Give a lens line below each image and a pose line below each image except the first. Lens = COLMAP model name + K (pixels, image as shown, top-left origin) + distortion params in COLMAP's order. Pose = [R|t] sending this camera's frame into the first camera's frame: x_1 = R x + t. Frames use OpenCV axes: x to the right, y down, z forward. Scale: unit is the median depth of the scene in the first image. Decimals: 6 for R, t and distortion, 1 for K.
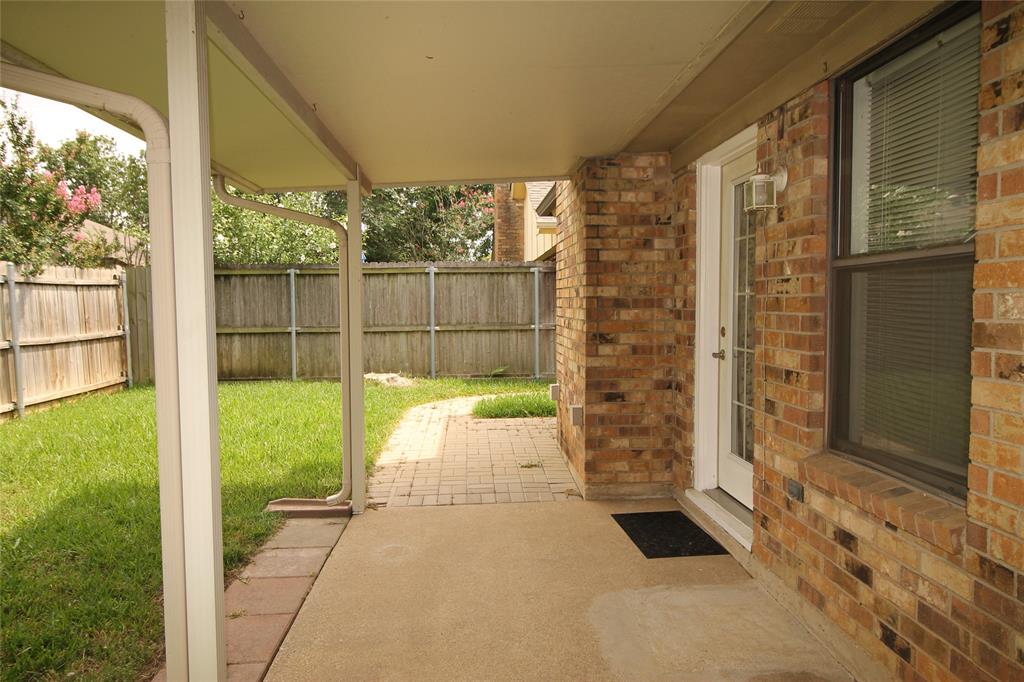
lens RADIAL K [[688.6, 0, 510.4], [0, 688.6, 345.8], [0, 0, 1]] dist [0.010469, -0.010149]
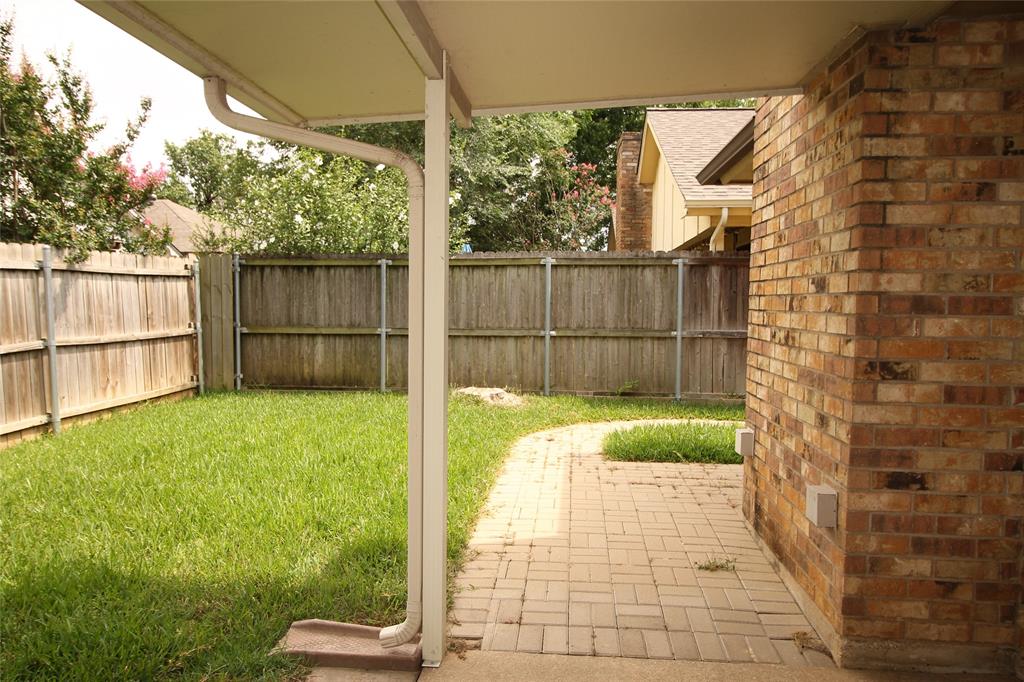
lens RADIAL K [[688.6, 0, 510.3], [0, 688.6, 345.7], [0, 0, 1]] dist [0.010469, -0.010149]
pose [[0.988072, 0.023949, -0.152119, -0.057358], [-0.024055, 0.999710, 0.001149, -0.018632], [0.152102, 0.002523, 0.988362, 0.335625]]
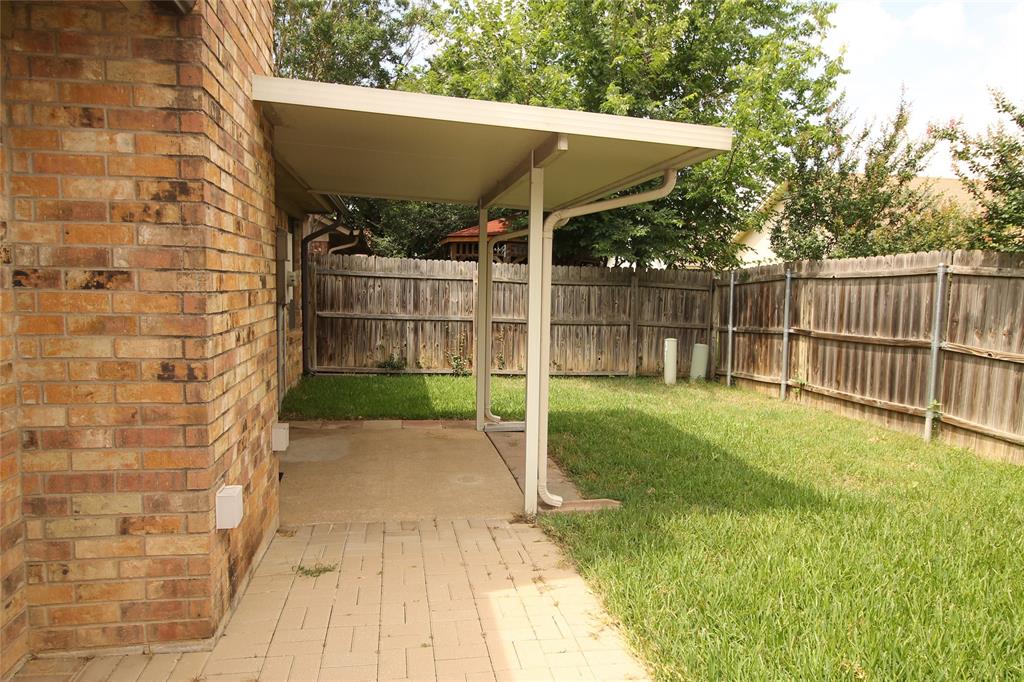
lens RADIAL K [[688.6, 0, 507.2], [0, 688.6, 338.5], [0, 0, 1]] dist [0.010469, -0.010149]
pose [[-0.994305, -0.001088, -0.106566, -0.065214], [-0.016846, 0.988980, 0.147086, -0.108389], [0.105231, 0.148043, -0.983366, 1.459347]]
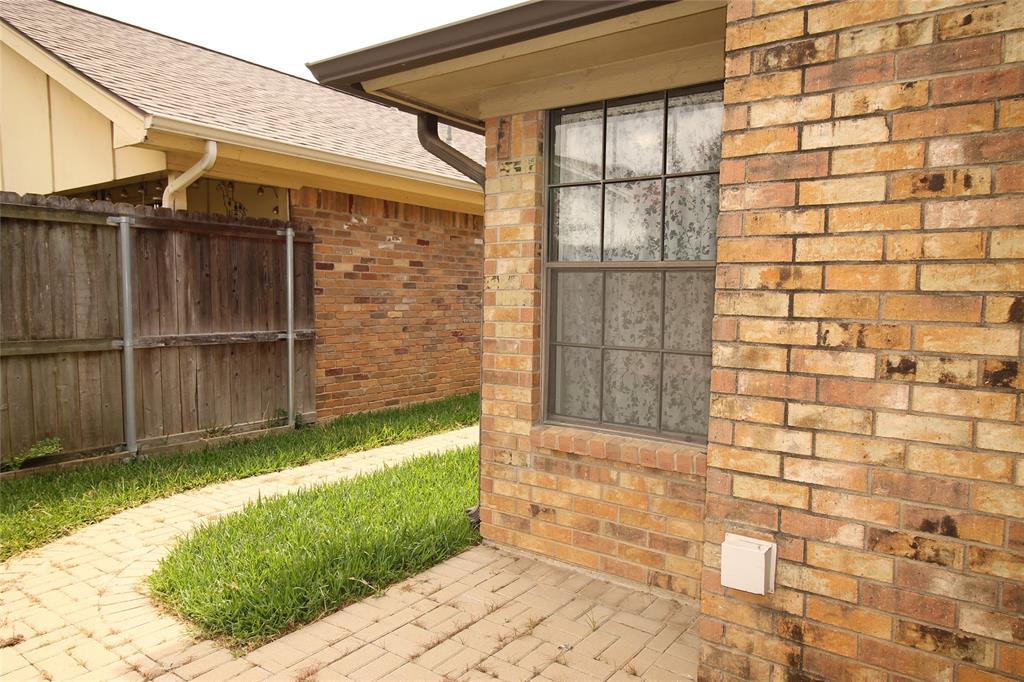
lens RADIAL K [[688.6, 0, 512.4], [0, 688.6, 342.1], [0, 0, 1]] dist [0.010469, -0.010149]
pose [[0.639310, -0.040211, 0.767897, -0.274253], [0.032710, 0.999150, 0.025088, -0.057193], [-0.768253, 0.009079, 0.640082, 0.885242]]
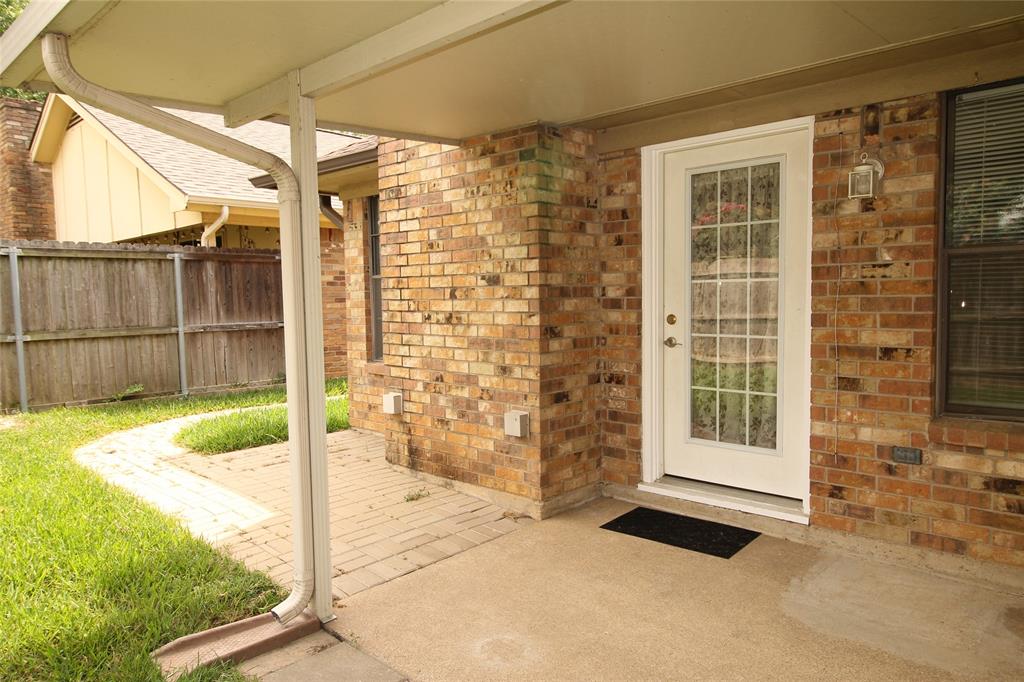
lens RADIAL K [[688.6, 0, 513.2], [0, 688.6, 344.0], [0, 0, 1]] dist [0.010469, -0.010149]
pose [[0.727436, -0.055658, 0.683914, -0.395036], [0.055495, 0.998212, 0.022209, -0.014207], [-0.683928, 0.021798, 0.729224, 0.308452]]
